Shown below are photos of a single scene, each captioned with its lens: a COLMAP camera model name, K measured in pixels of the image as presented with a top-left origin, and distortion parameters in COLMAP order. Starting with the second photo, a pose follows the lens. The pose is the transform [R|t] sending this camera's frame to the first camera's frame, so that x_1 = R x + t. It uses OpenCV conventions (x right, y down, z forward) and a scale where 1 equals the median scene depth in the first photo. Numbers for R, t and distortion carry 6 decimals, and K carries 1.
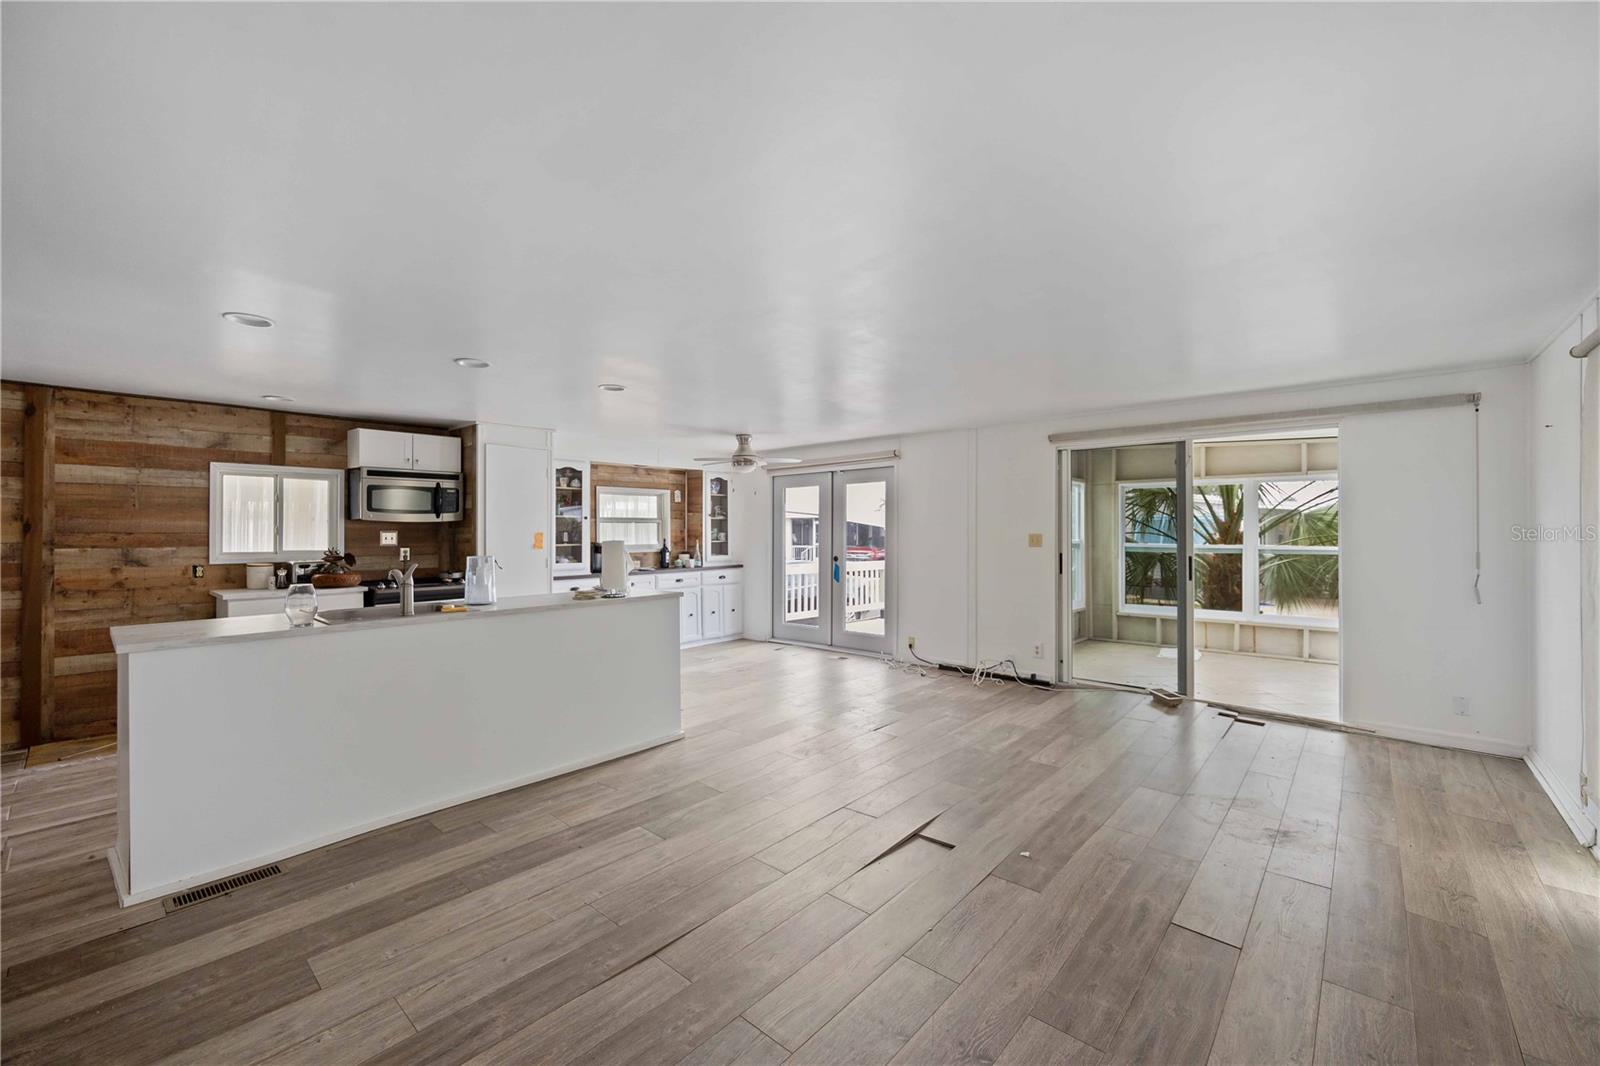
lens RADIAL K [[639.6, 0, 803.0], [0, 639.6, 528.5], [0, 0, 1]] dist [-0.003551, 0.000705]
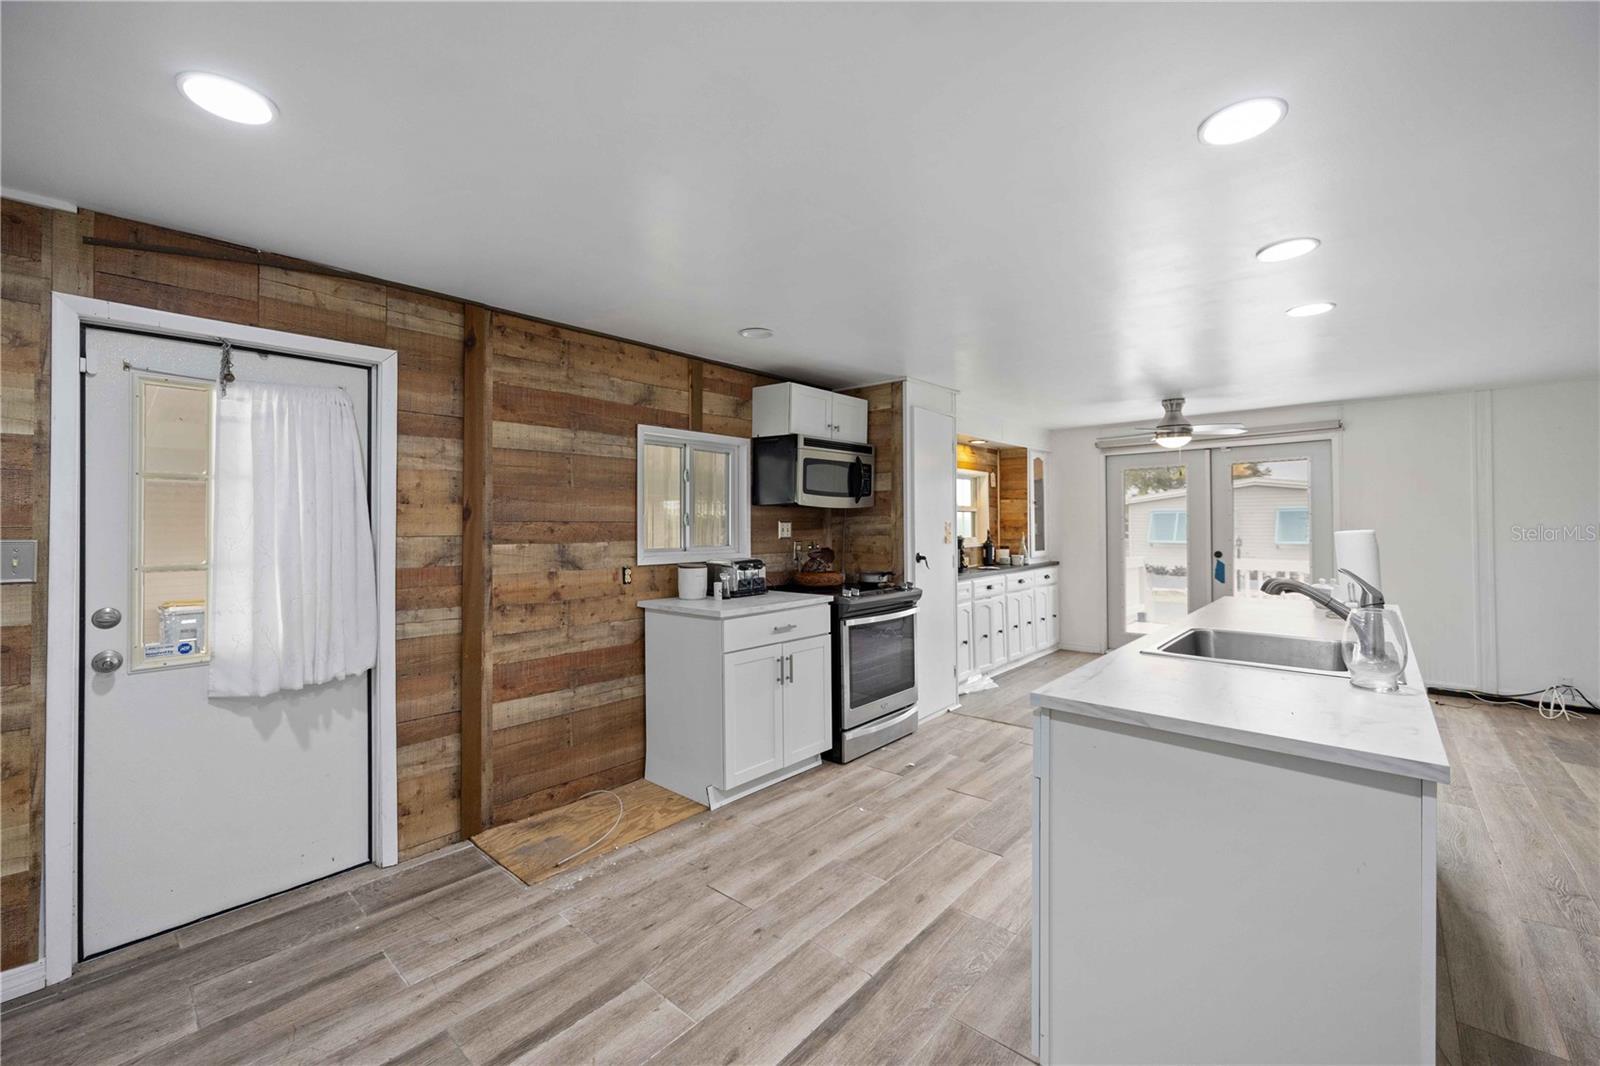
lens RADIAL K [[639.6, 0, 808.2], [0, 639.6, 518.3], [0, 0, 1]] dist [-0.003551, 0.000705]
pose [[0.999997, -0.001669, -0.001864, -0.741894], [0.001659, 0.999984, -0.005359, 0.007022], [0.001873, 0.005356, 0.999984, 0.278605]]
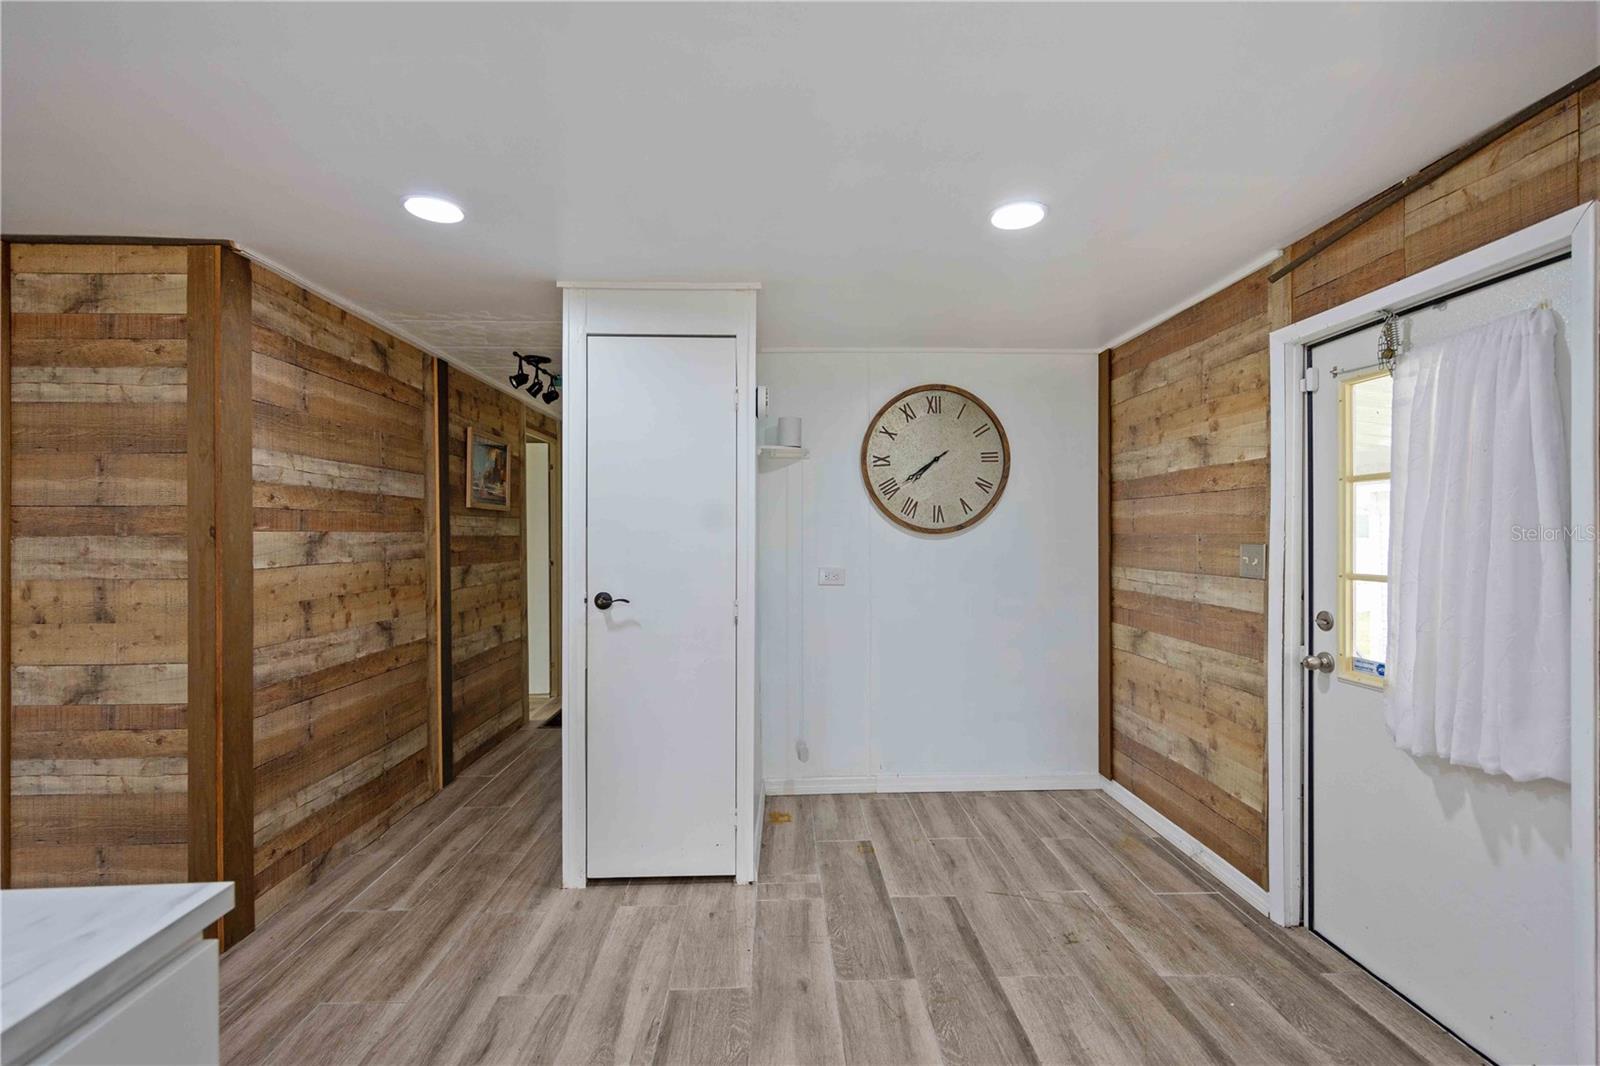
lens RADIAL K [[639.6, 0, 798.8], [0, 639.6, 534.7], [0, 0, 1]] dist [-0.003551, 0.000705]
pose [[-0.726440, 0.005980, -0.687204, -0.636989], [0.009329, 0.999956, -0.001160, 0.007946], [0.687166, -0.007254, -0.726464, 0.786442]]
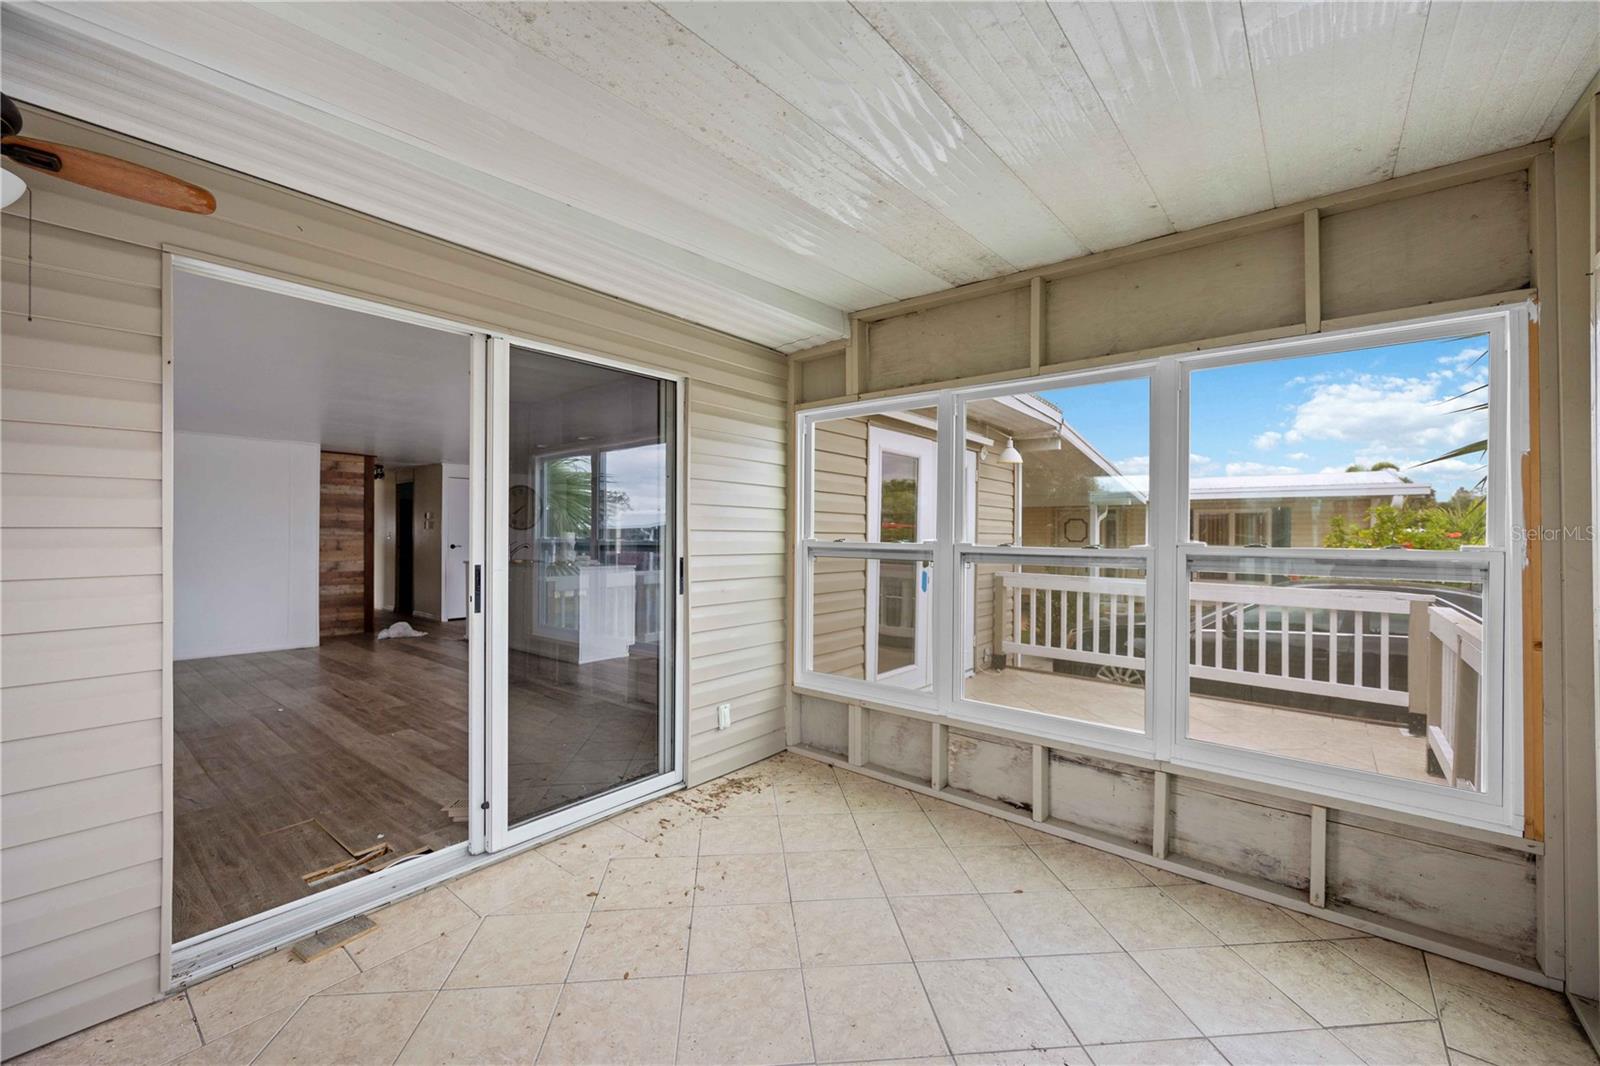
lens RADIAL K [[639.6, 0, 799.2], [0, 639.6, 533.9], [0, 0, 1]] dist [-0.003551, 0.000705]
pose [[0.042122, 0.002131, -0.999110, 1.195107], [0.002385, 0.999995, 0.002233, 0.018232], [0.999110, -0.002477, 0.042117, 1.306952]]
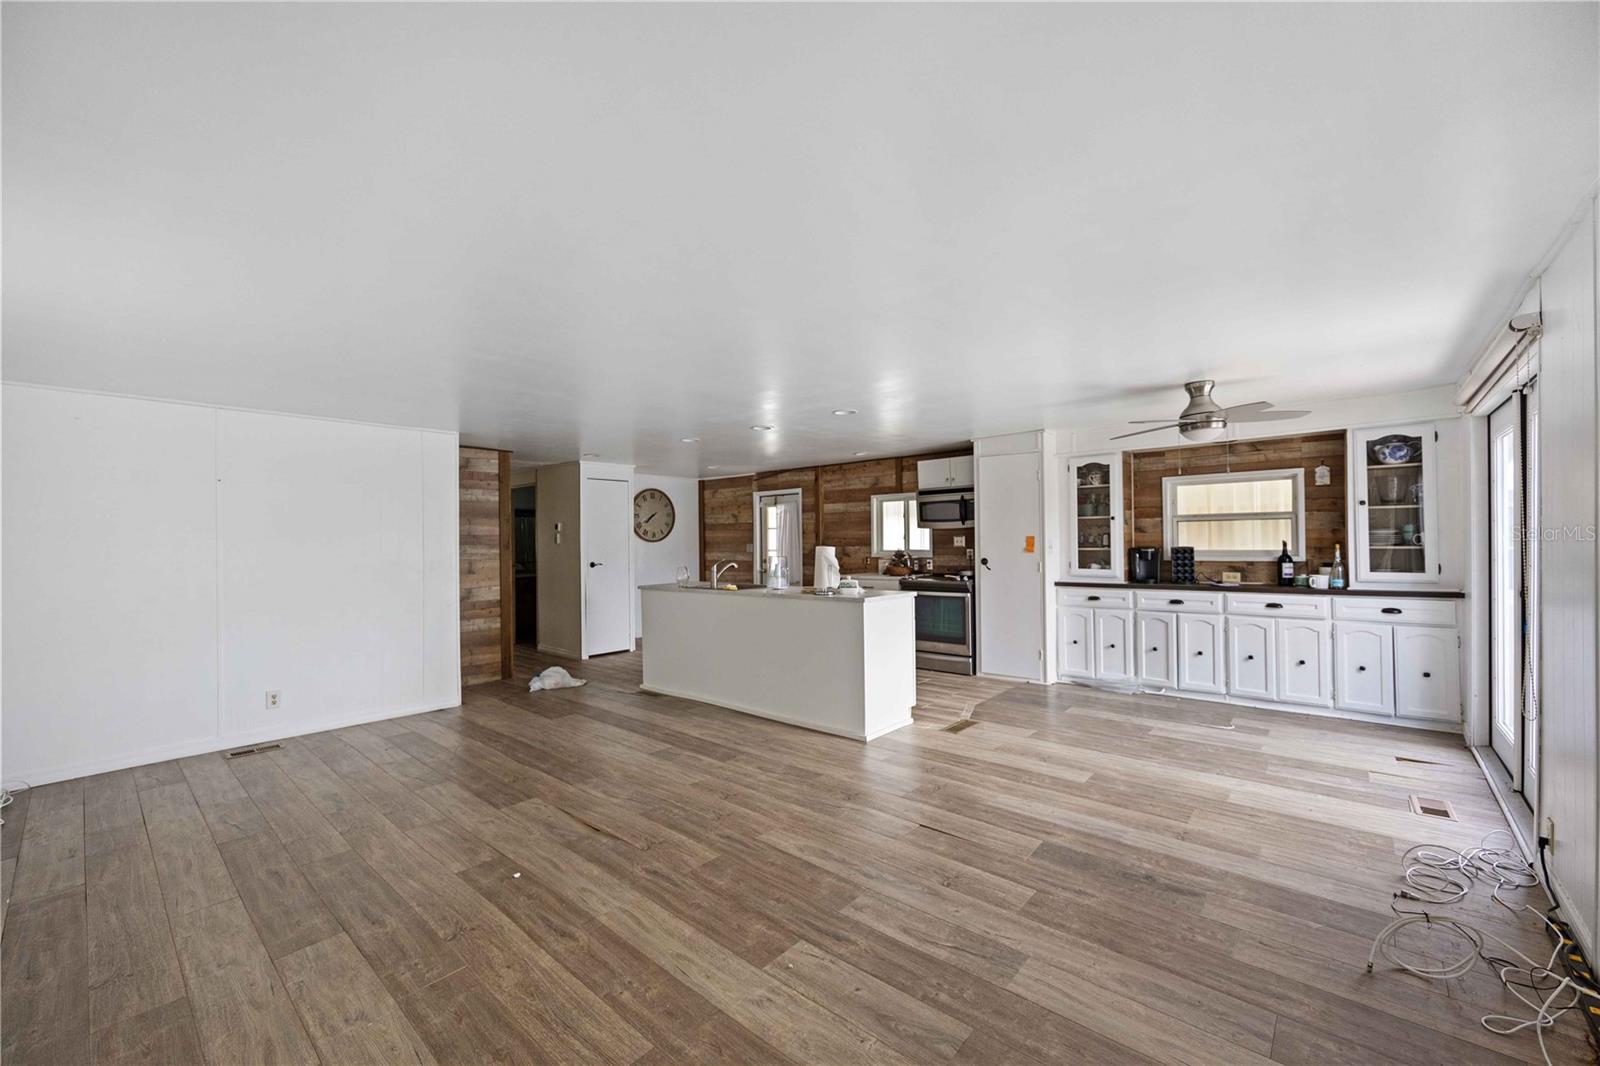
lens RADIAL K [[639.6, 0, 795.0], [0, 639.6, 532.5], [0, 0, 1]] dist [-0.003551, 0.000705]
pose [[0.002891, -0.008233, -0.999962, 0.743949], [0.020254, 0.999761, -0.008172, 0.001854], [0.999791, -0.020229, 0.003057, 0.802636]]
